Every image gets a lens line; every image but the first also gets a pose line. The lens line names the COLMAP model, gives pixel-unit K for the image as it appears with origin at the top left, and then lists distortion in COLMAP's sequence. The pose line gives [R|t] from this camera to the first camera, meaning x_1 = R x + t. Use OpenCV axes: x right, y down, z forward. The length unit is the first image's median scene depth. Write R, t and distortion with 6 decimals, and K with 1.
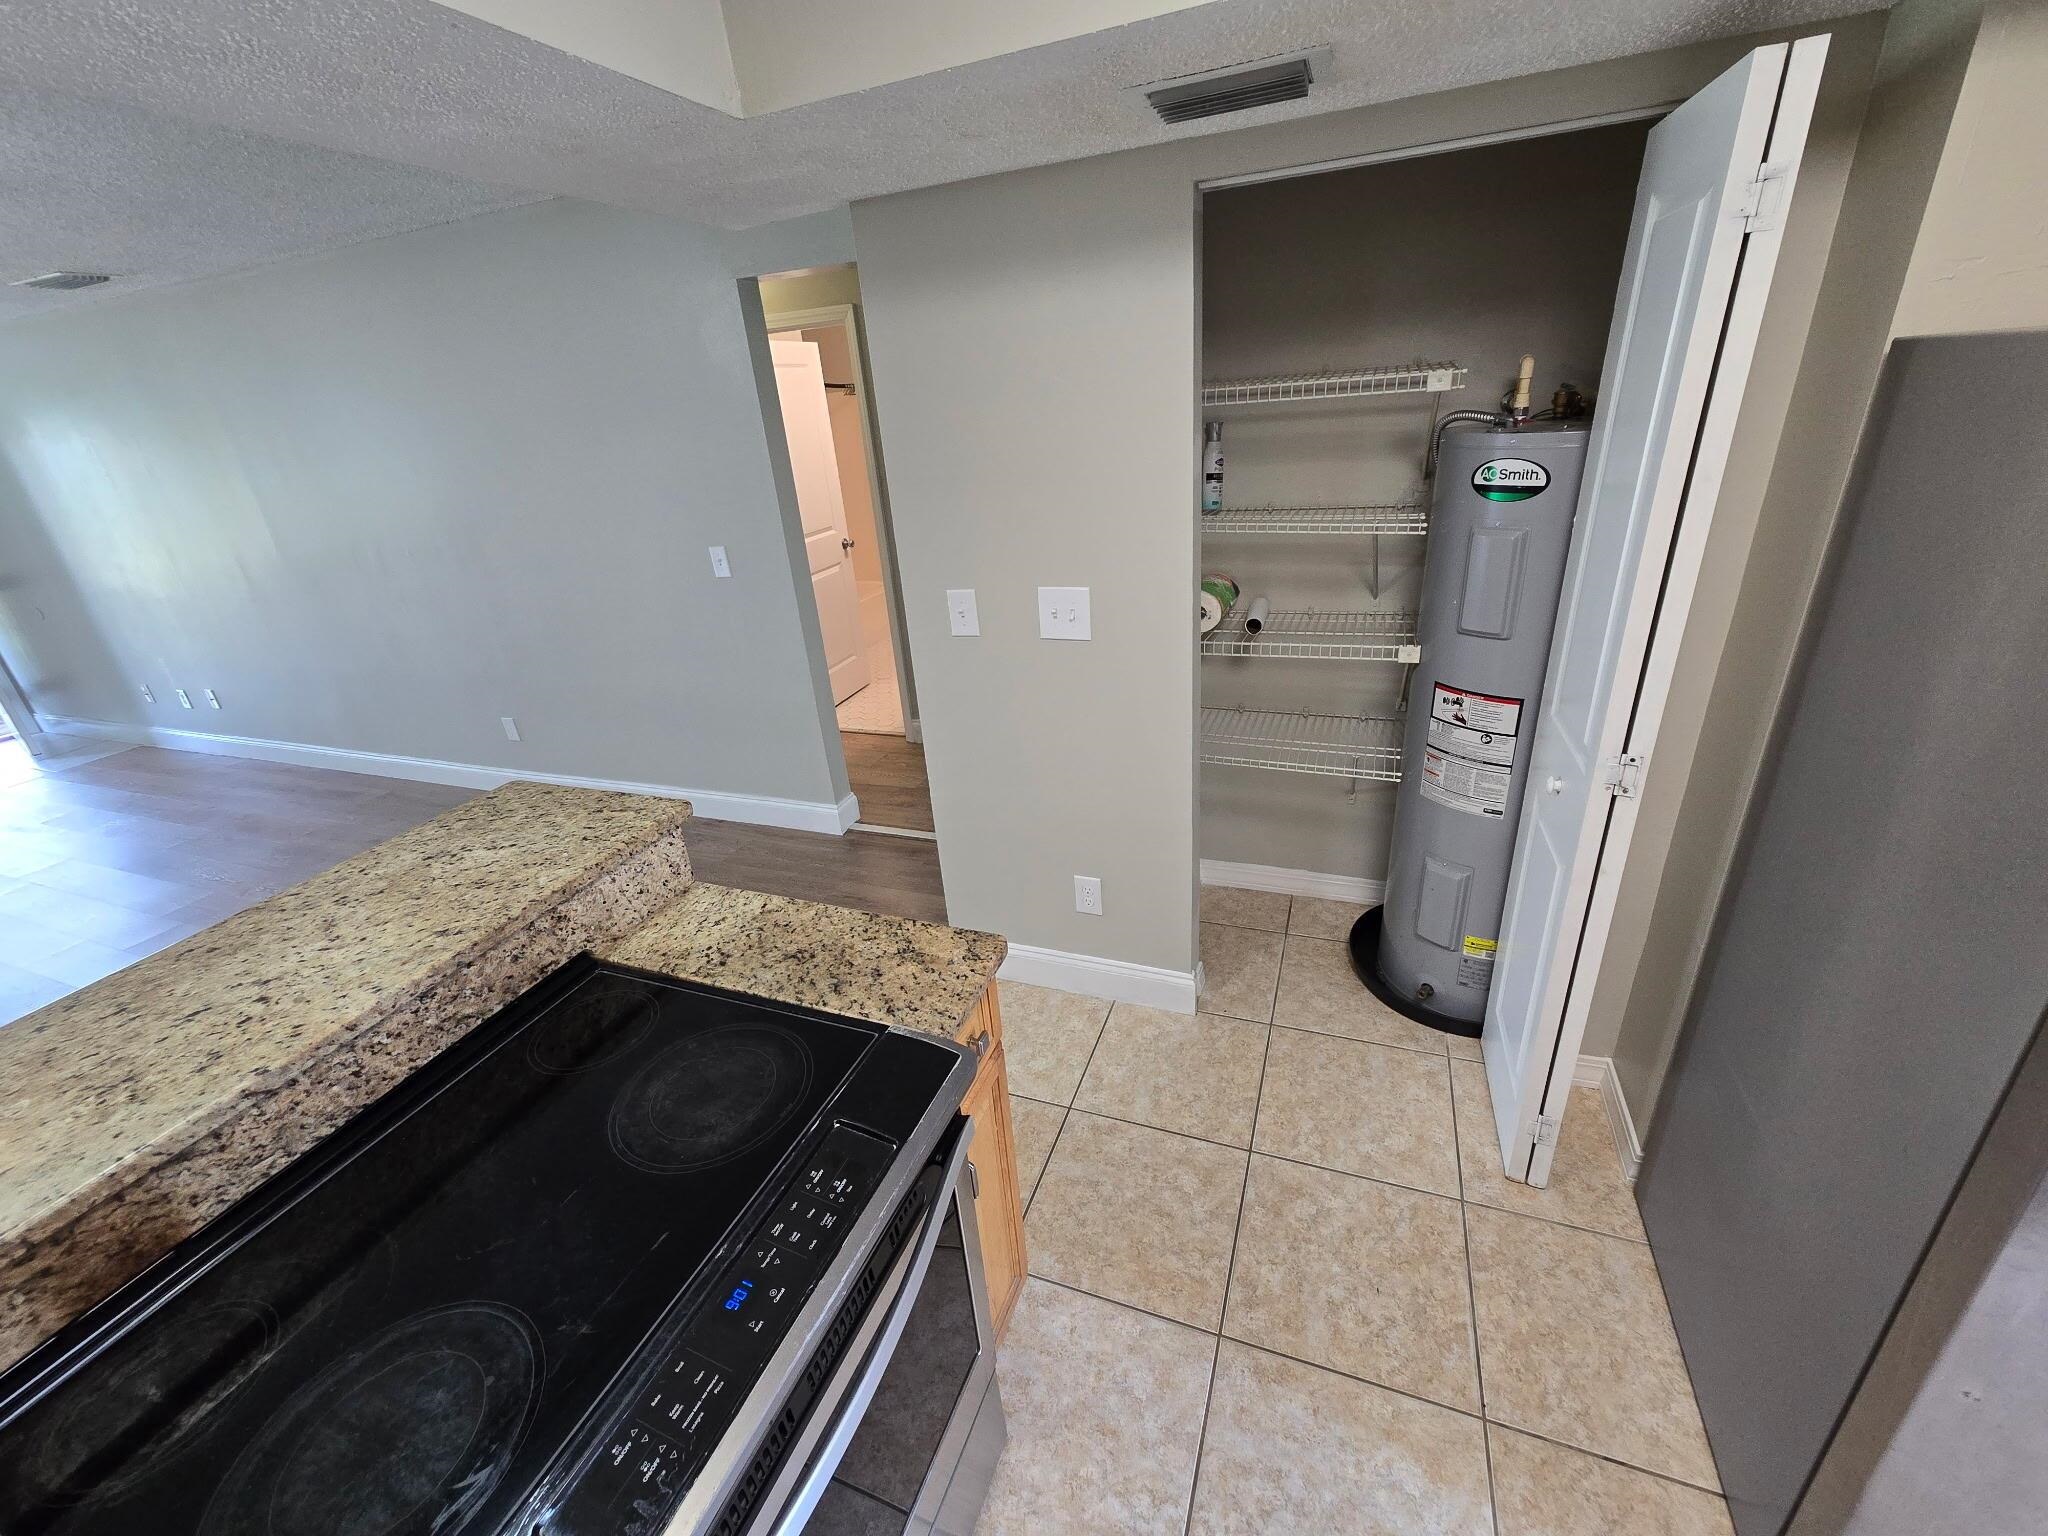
lens RADIAL K [[838.6, 0, 1025.3], [0, 838.6, 762.0], [0, 0, 1]] dist [0.011181, 0.000191]
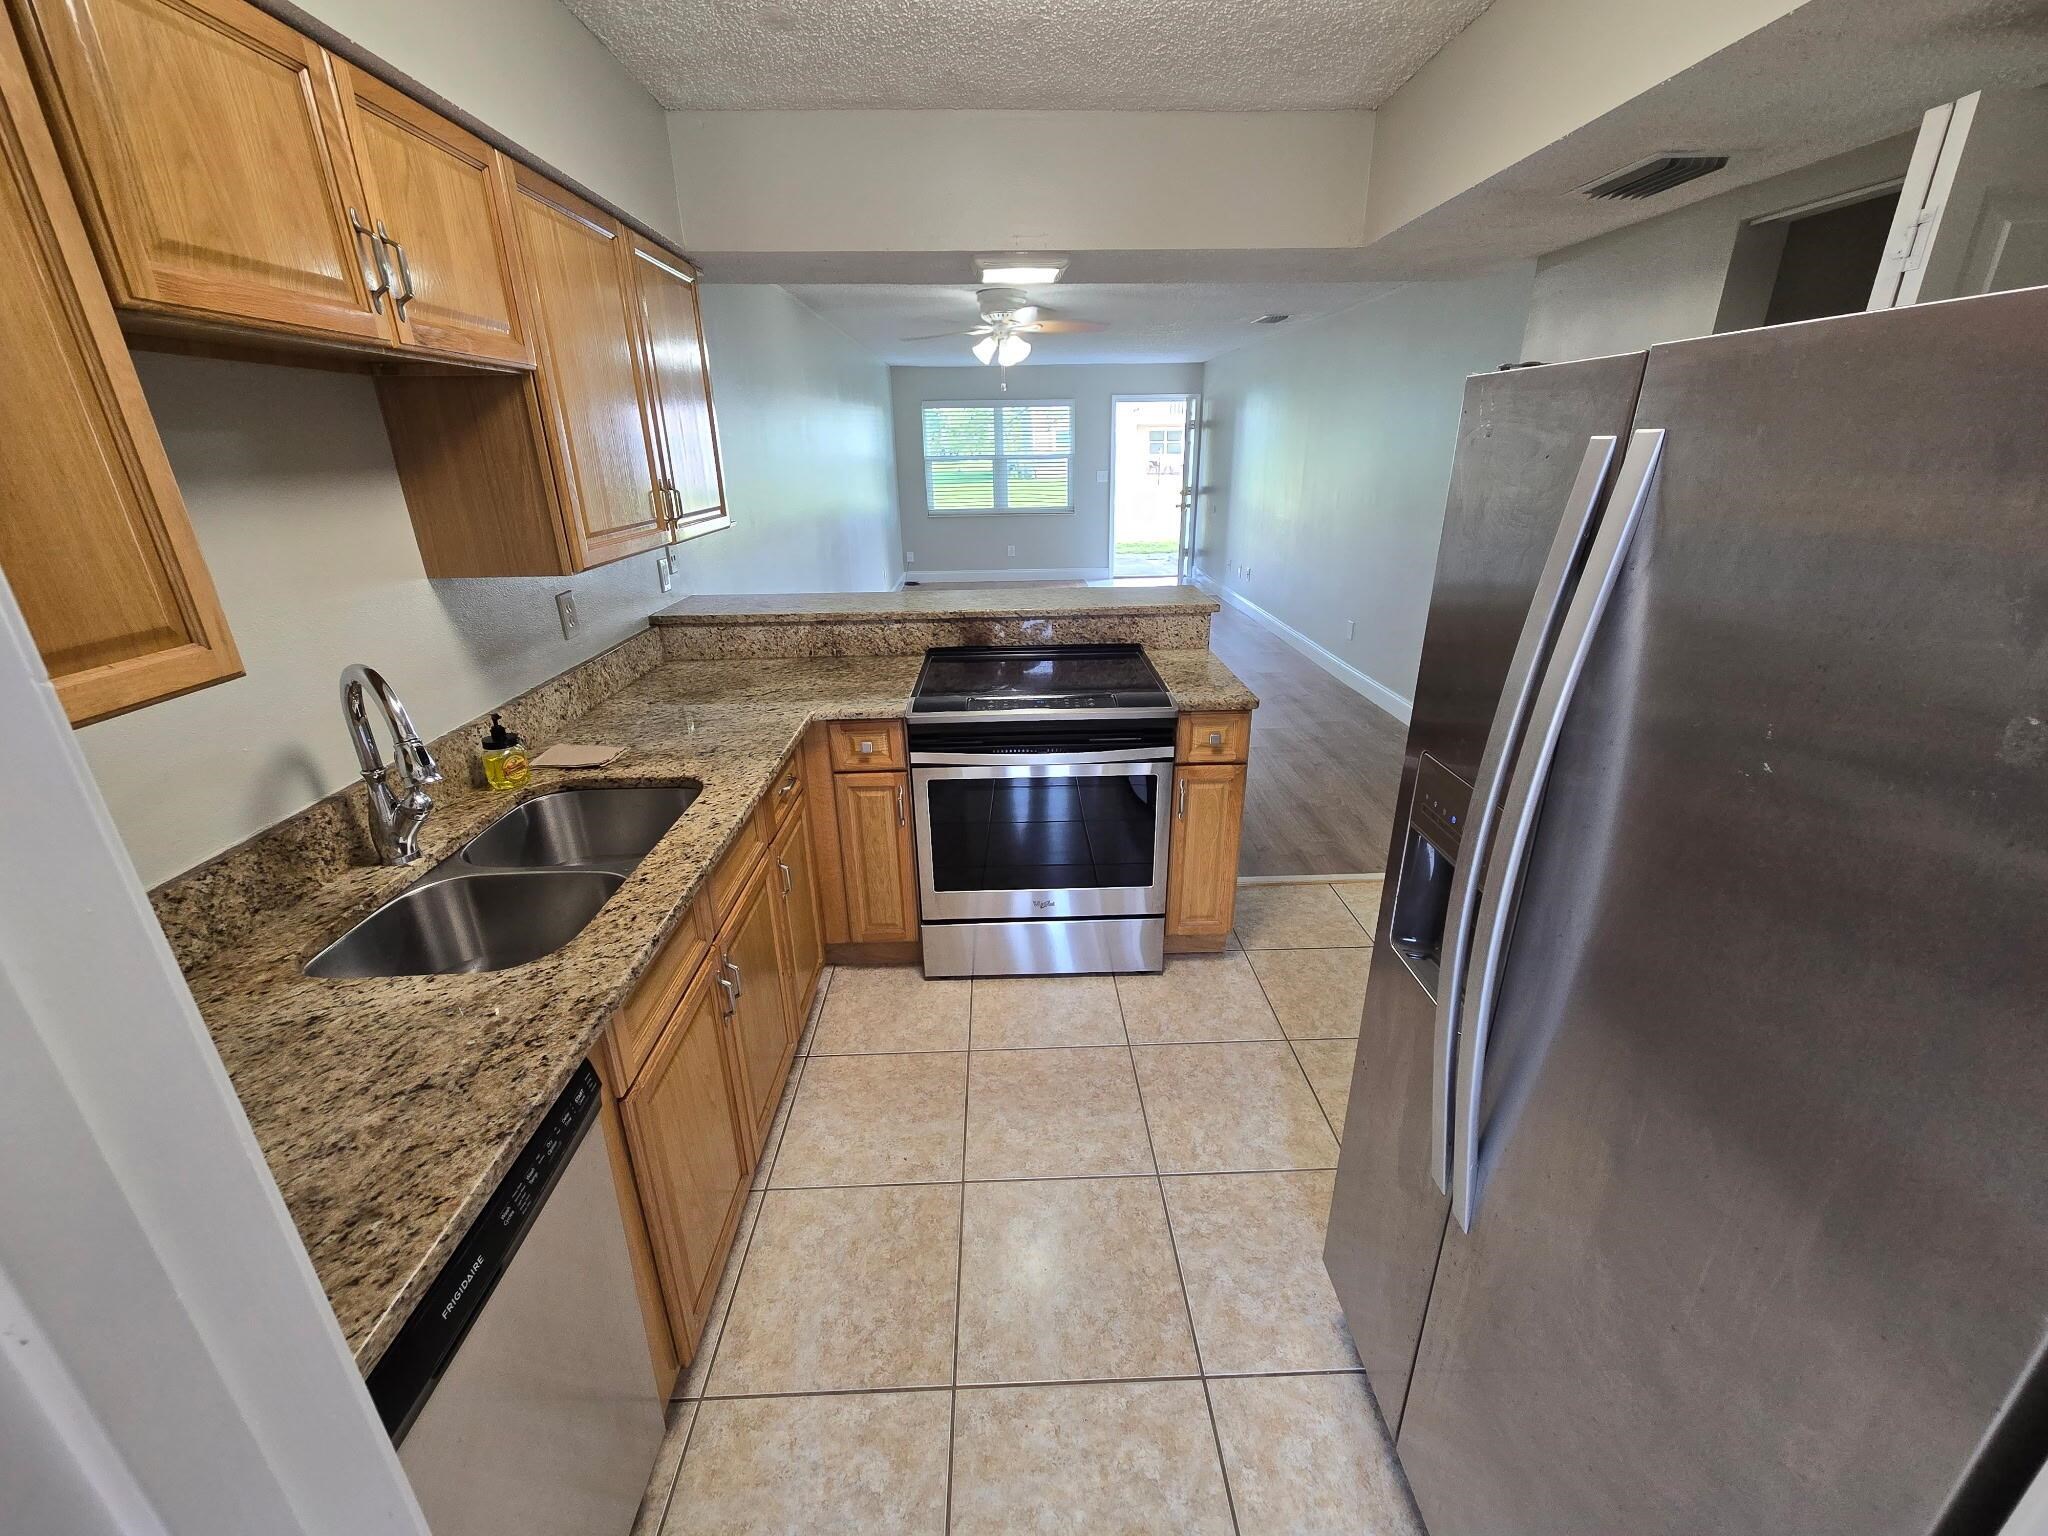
lens RADIAL K [[838.6, 0, 1025.3], [0, 838.6, 762.0], [0, 0, 1]] dist [0.011181, 0.000191]
pose [[0.397280, 0.398143, -0.826832, 1.371079], [-0.390876, 0.888585, 0.240069, 0.097131], [0.830292, 0.227814, 0.508641, -0.299557]]
